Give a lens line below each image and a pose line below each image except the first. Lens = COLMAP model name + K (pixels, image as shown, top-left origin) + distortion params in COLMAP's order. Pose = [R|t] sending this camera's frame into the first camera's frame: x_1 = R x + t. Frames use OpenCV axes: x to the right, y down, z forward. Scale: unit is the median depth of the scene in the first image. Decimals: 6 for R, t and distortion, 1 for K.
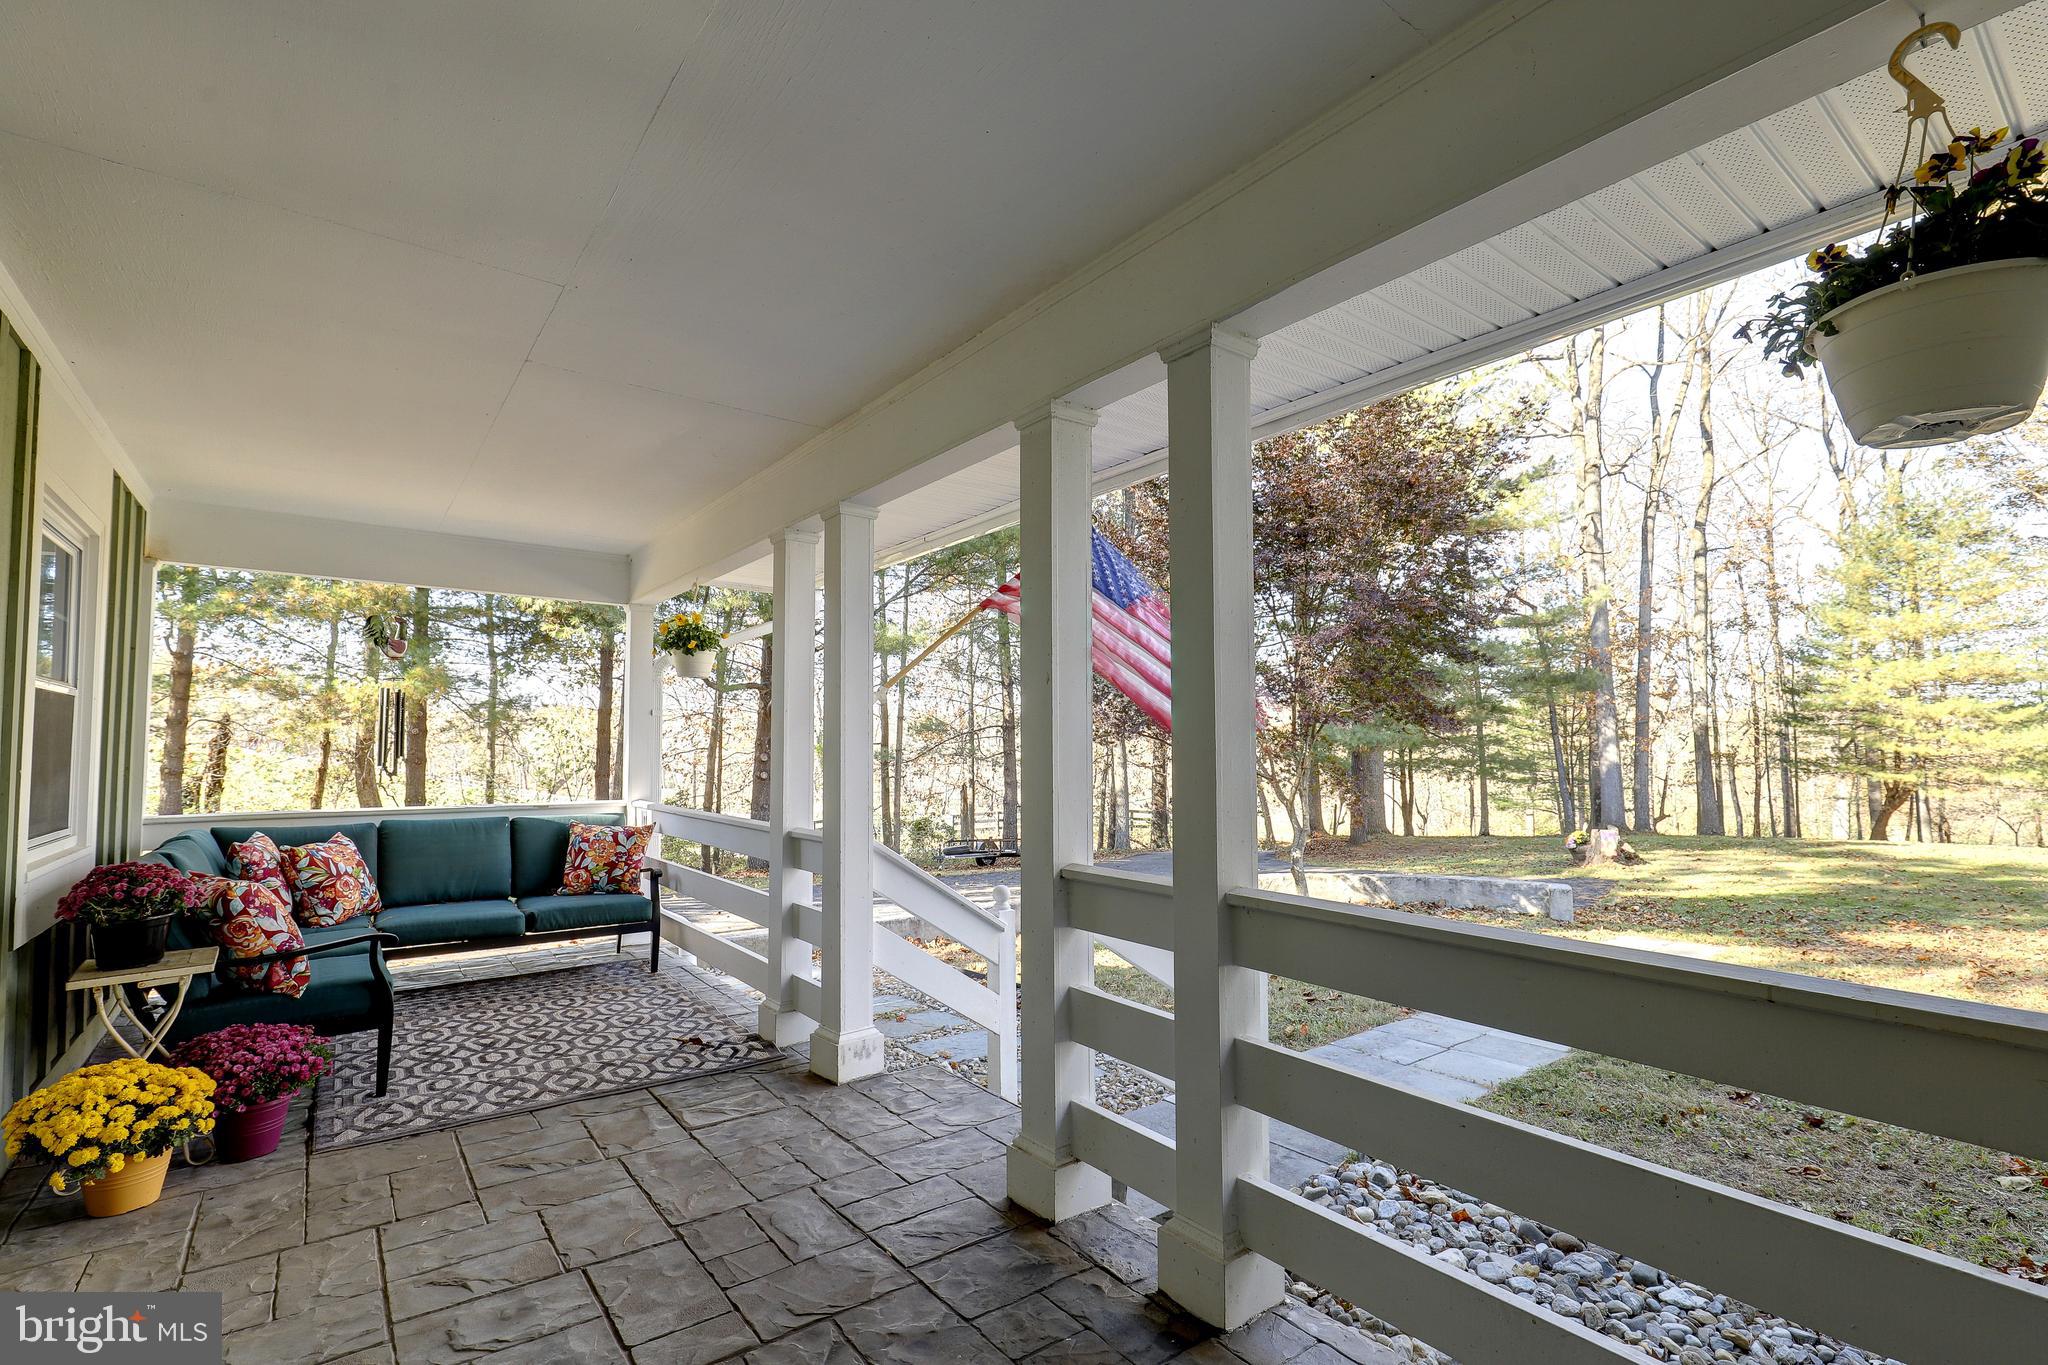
lens RADIAL K [[910.3, 0, 1004.4], [0, 910.3, 696.3], [0, 0, 1]] dist [0.001327, 0.000158]
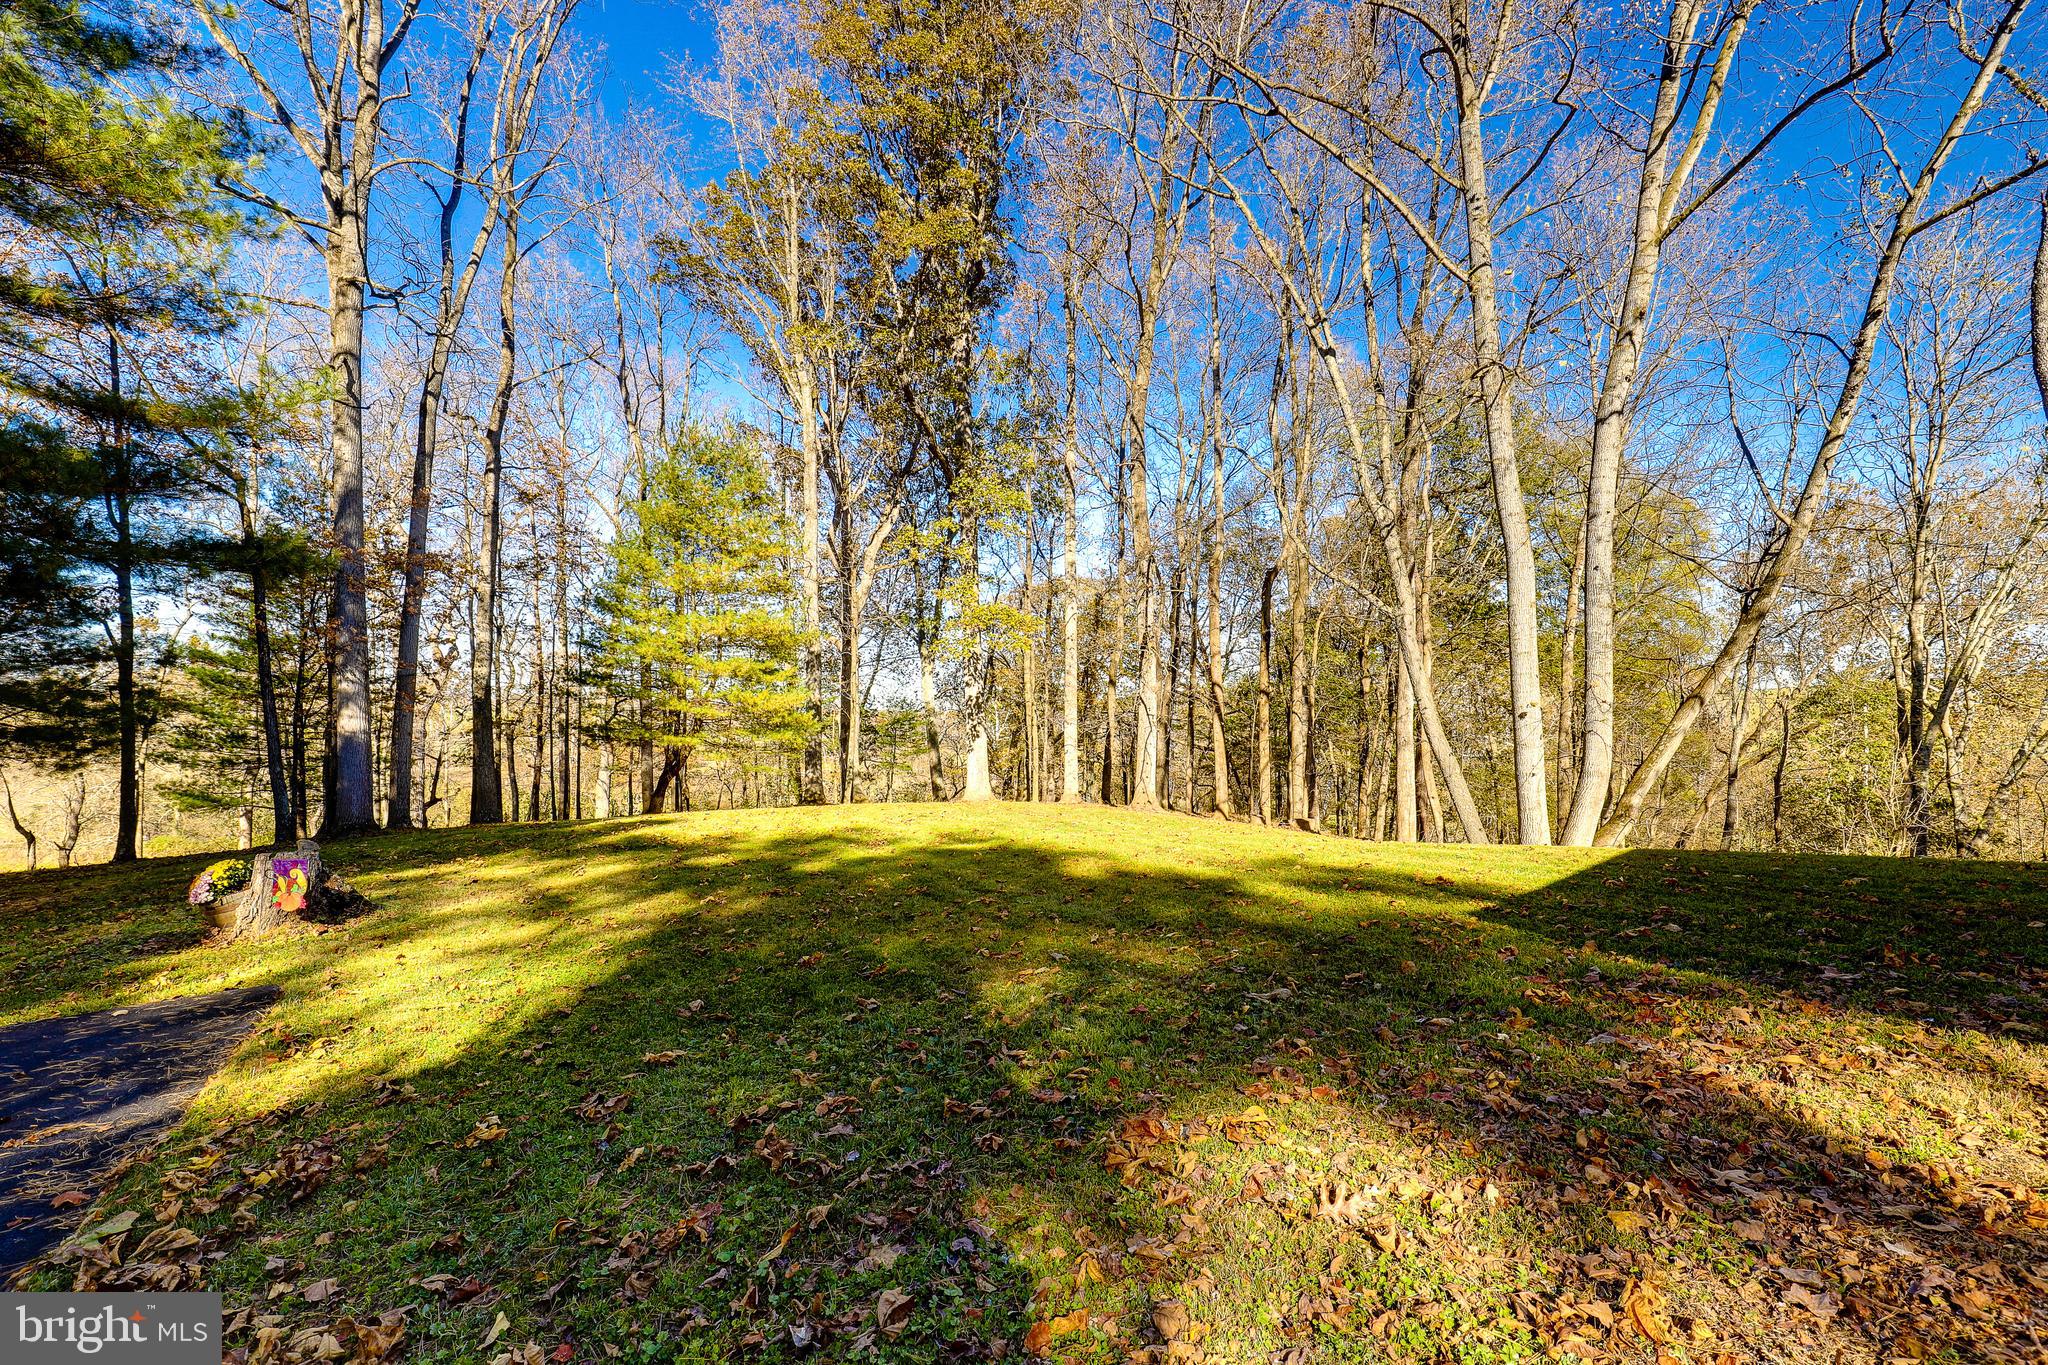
lens RADIAL K [[928.3, 0, 1021.5], [0, 928.3, 717.8], [0, 0, 1]] dist [0.002317, 0.000101]
pose [[0.385180, 0.016794, 0.922689, 0.209426], [-0.060185, 0.998163, 0.006957, 0.026348], [-0.920877, -0.058211, 0.385483, 0.265135]]
